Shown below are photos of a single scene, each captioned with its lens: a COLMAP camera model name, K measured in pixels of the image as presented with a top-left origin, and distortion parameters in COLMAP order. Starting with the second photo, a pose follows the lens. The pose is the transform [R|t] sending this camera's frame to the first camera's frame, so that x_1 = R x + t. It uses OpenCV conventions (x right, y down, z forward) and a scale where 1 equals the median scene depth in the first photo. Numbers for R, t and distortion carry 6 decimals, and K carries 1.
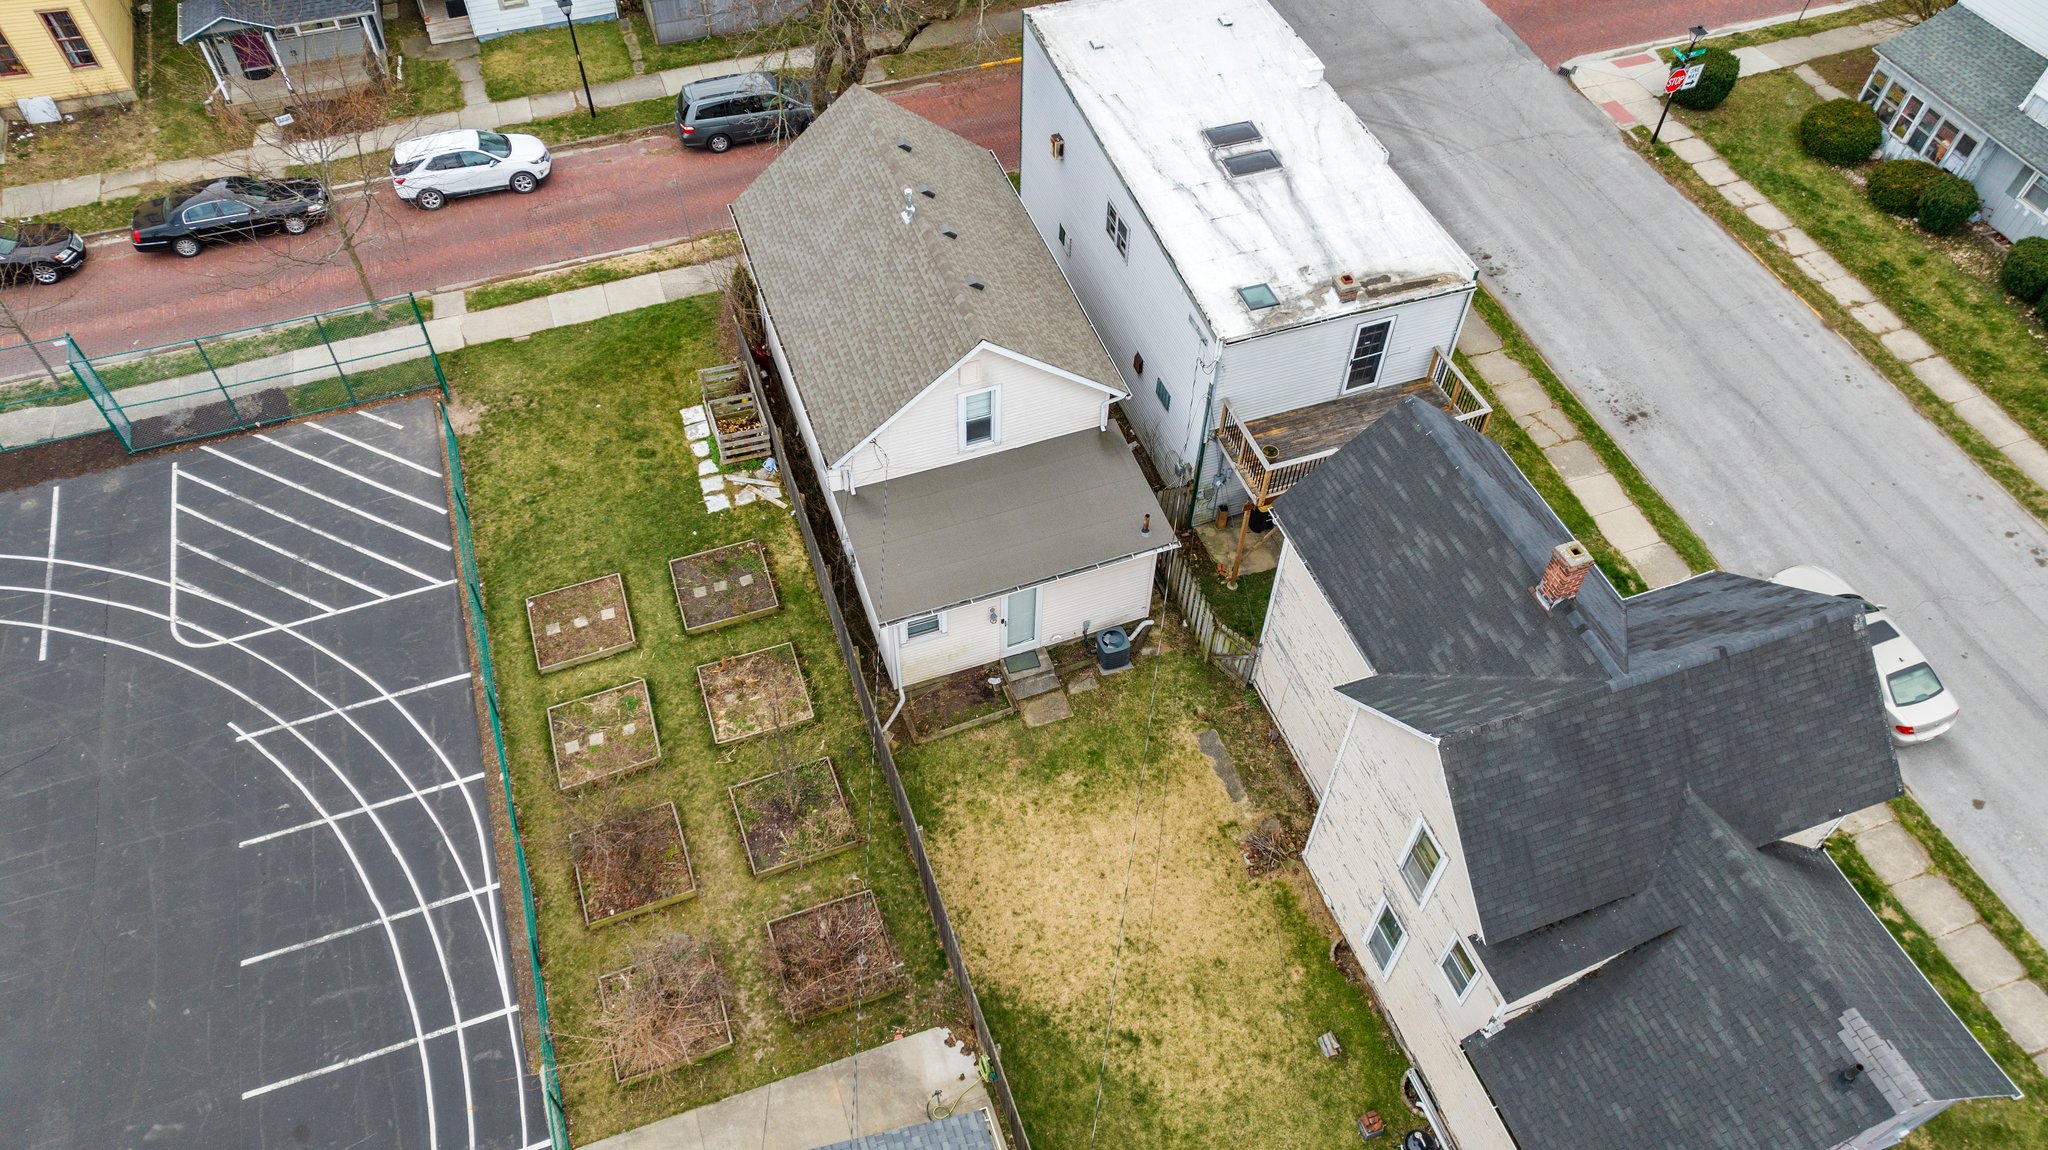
lens RADIAL K [[1448.6, 0, 1019.8], [0, 1448.6, 579.4], [0, 0, 1]] dist [-0.041570, 0.037509]
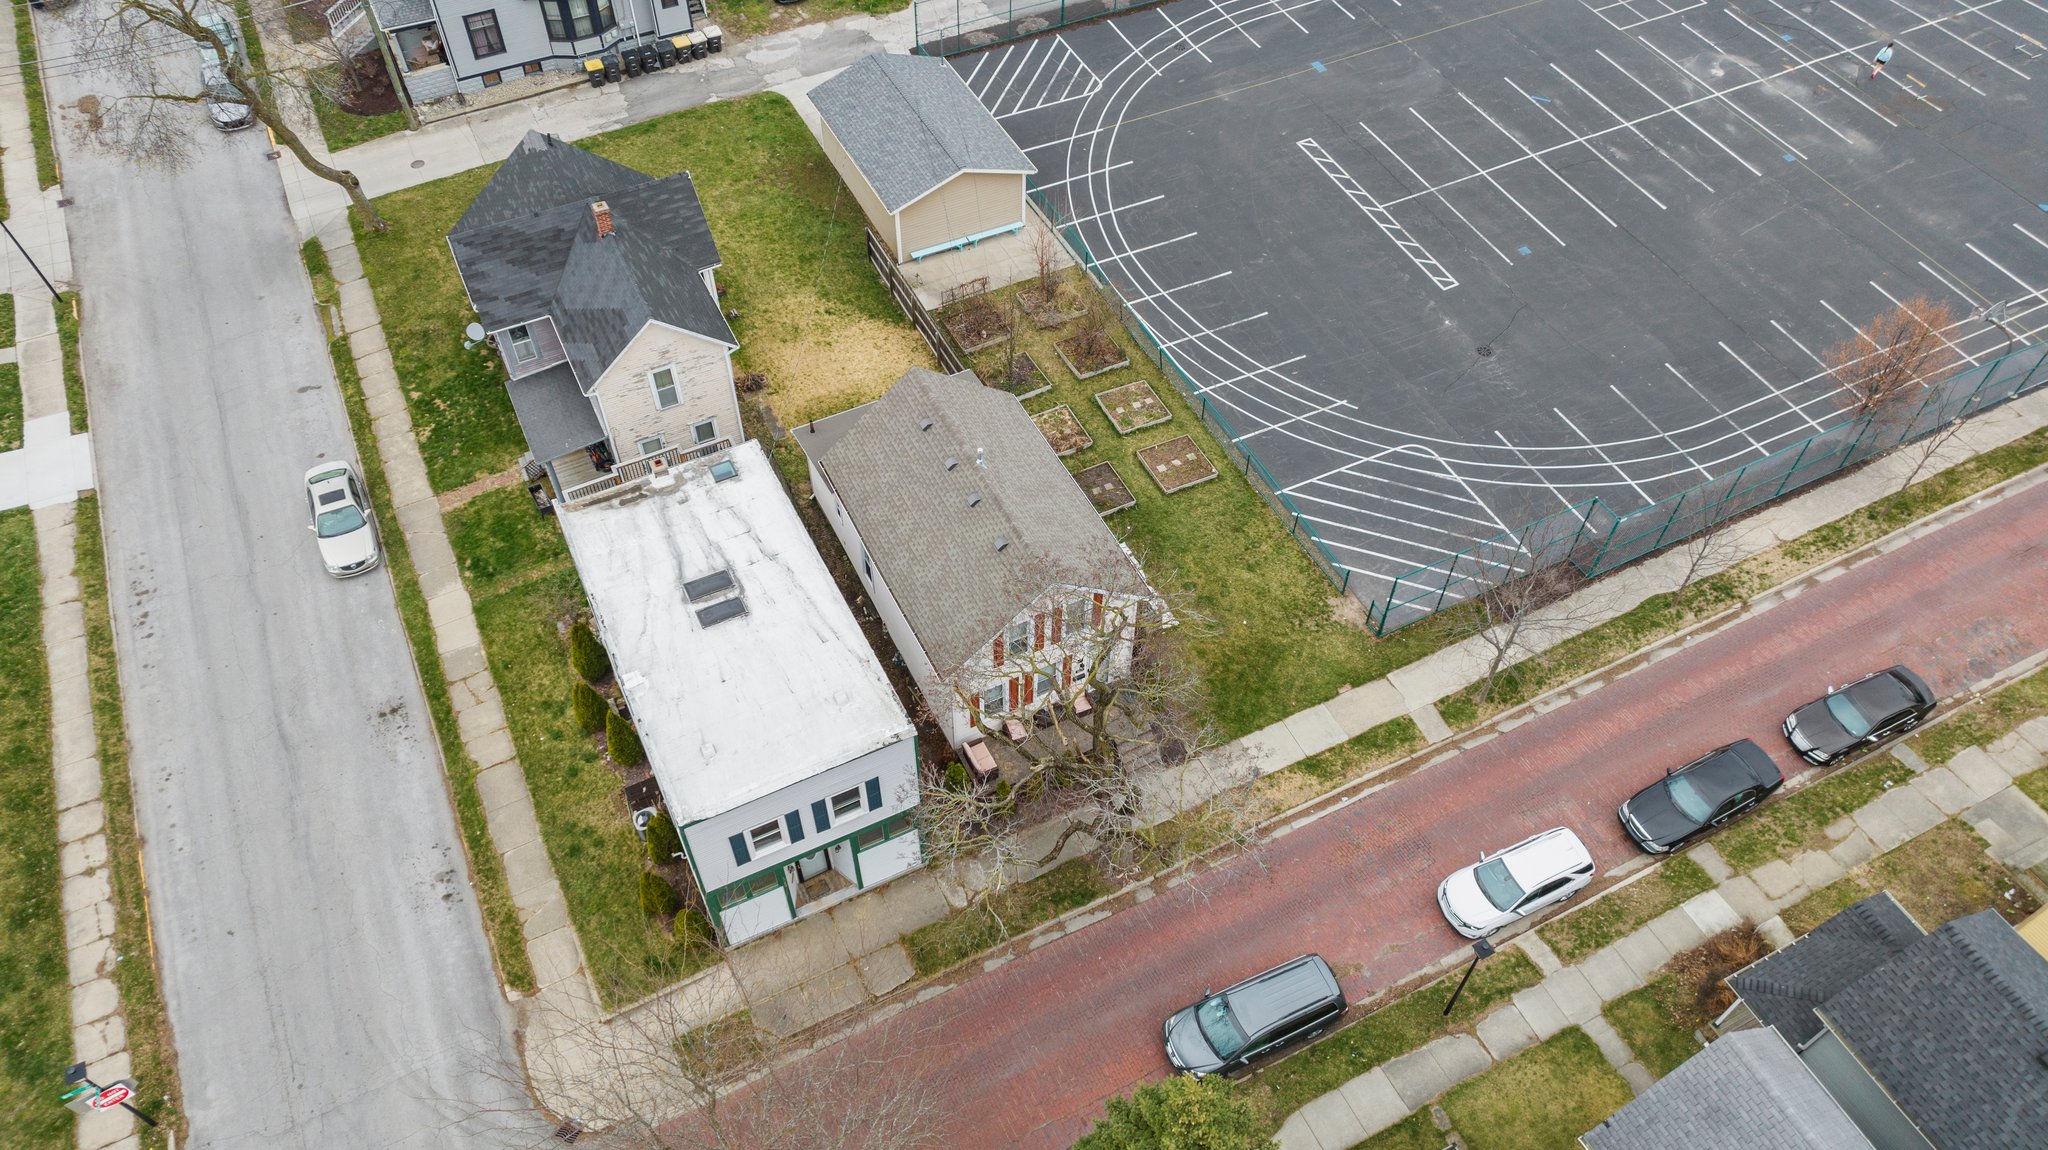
lens RADIAL K [[1448.6, 0, 1020.5], [0, 1448.6, 569.8], [0, 0, 1]] dist [-0.041570, 0.037509]
pose [[-0.993270, 0.073724, -0.089328, 0.012886], [-0.102245, -0.195803, 0.975298, -1.465218], [0.054413, 0.977868, 0.202023, 0.765204]]
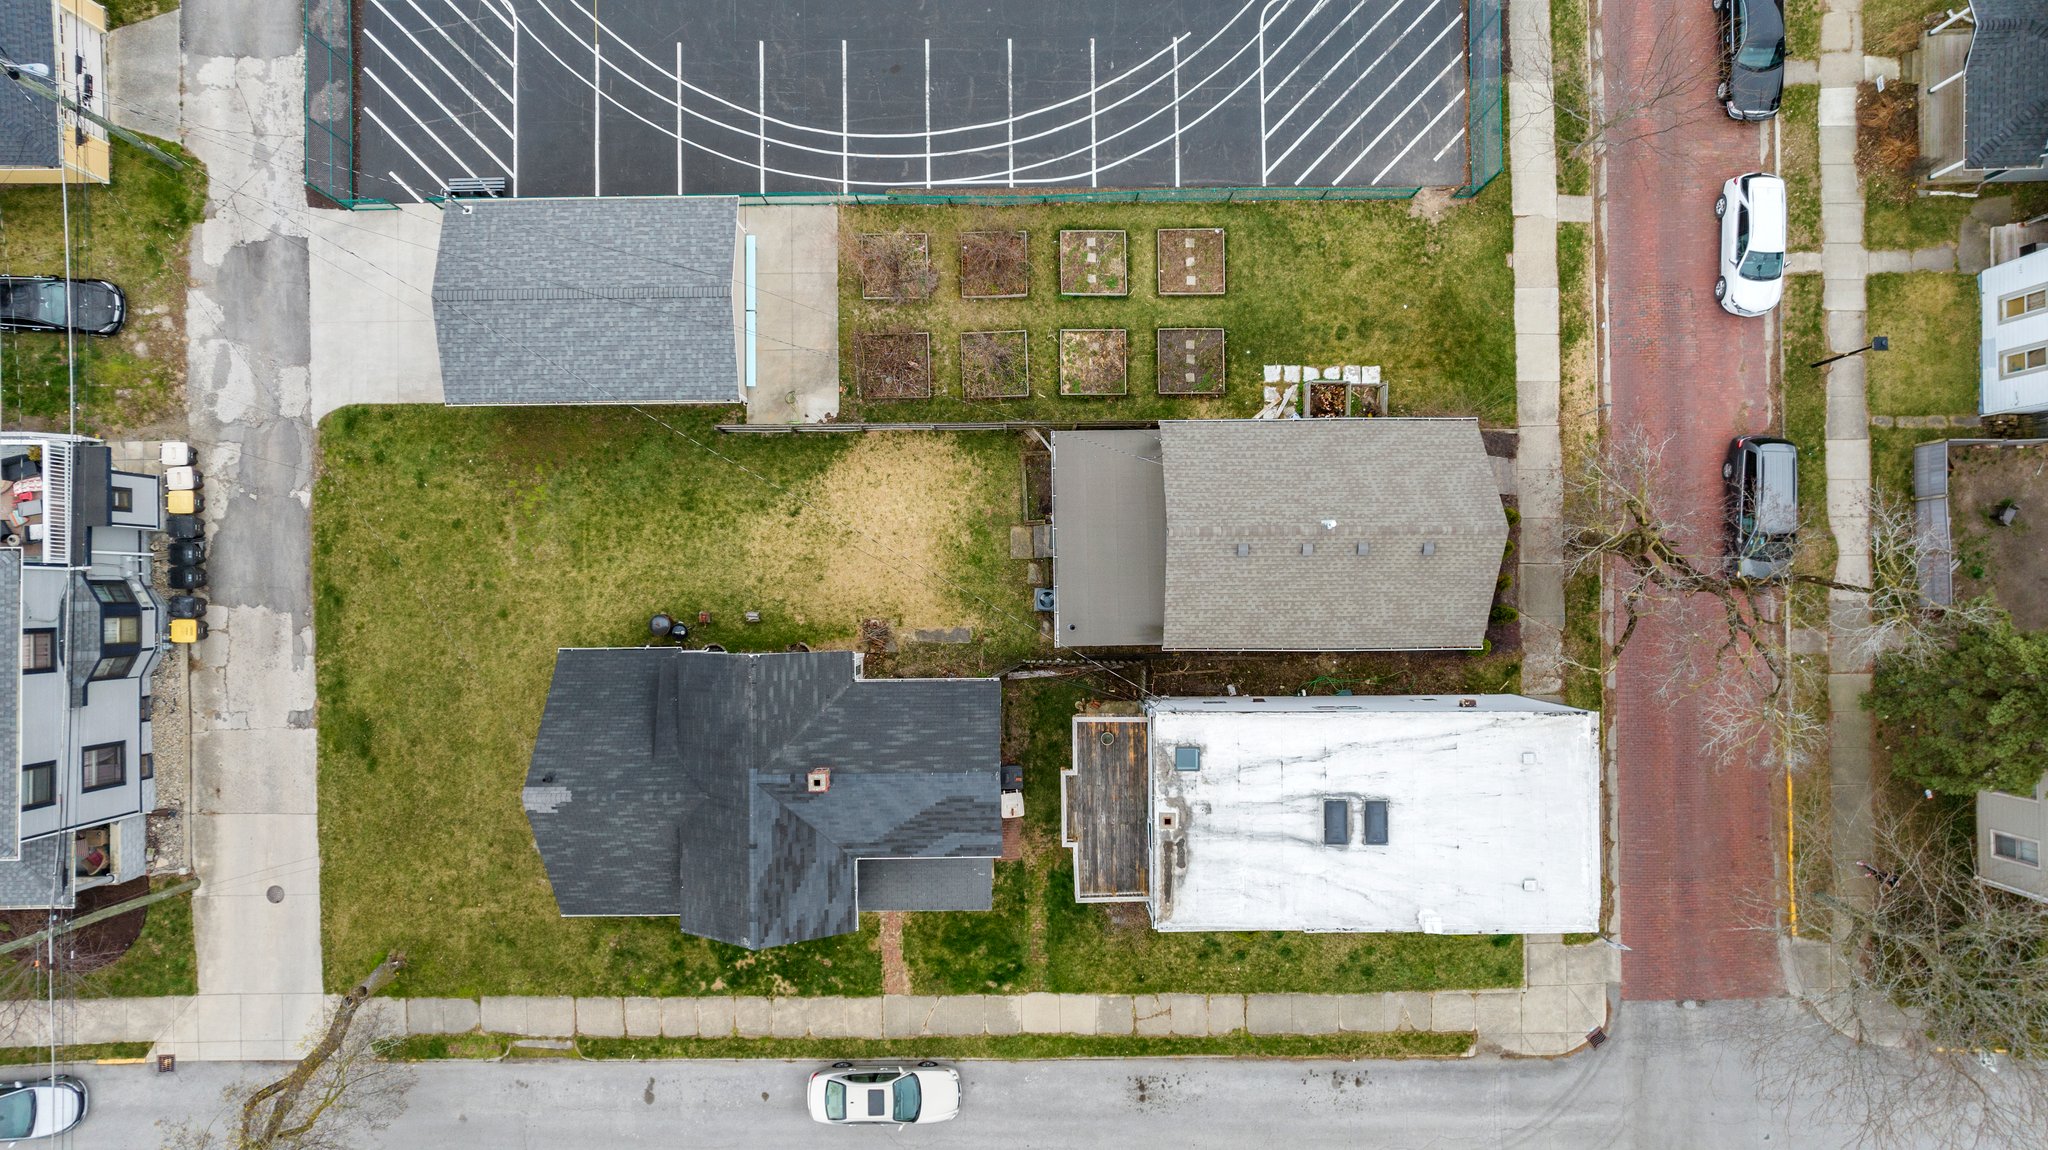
lens RADIAL K [[1448.6, 0, 1018.0], [0, 1448.6, 584.4], [0, 0, 1]] dist [-0.041570, 0.037509]
pose [[-0.329302, 0.943959, -0.022389, 0.087885], [-0.728807, -0.239027, 0.641644, -0.826461], [0.600334, 0.227612, 0.766676, -0.135857]]
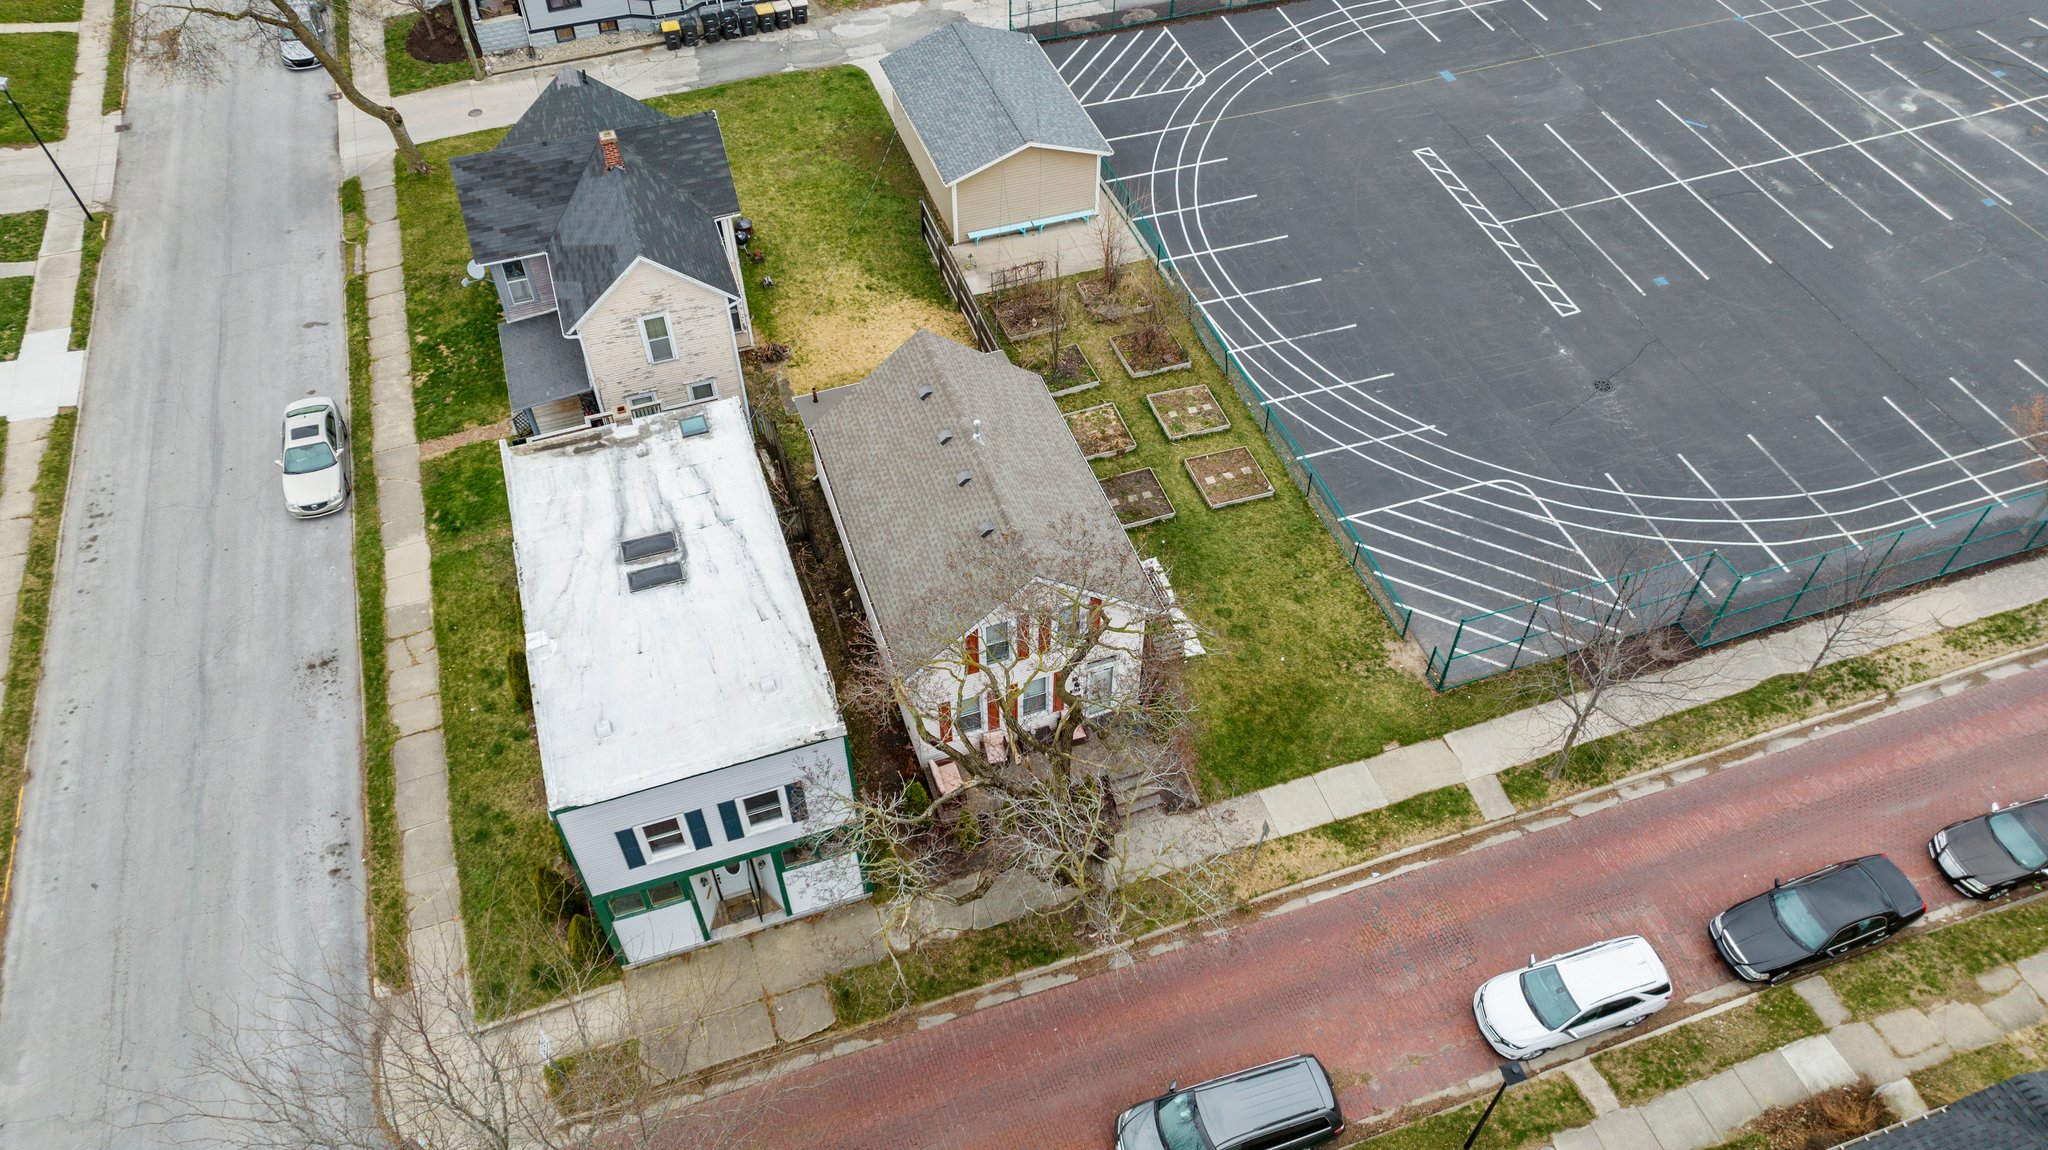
lens RADIAL K [[1448.6, 0, 1020.7], [0, 1448.6, 572.1], [0, 0, 1]] dist [-0.041570, 0.037509]
pose [[-0.999791, -0.020419, 0.000285, -0.104884], [0.003505, -0.157839, 0.987459, -1.310452], [-0.020118, 0.987254, 0.157878, 0.852360]]
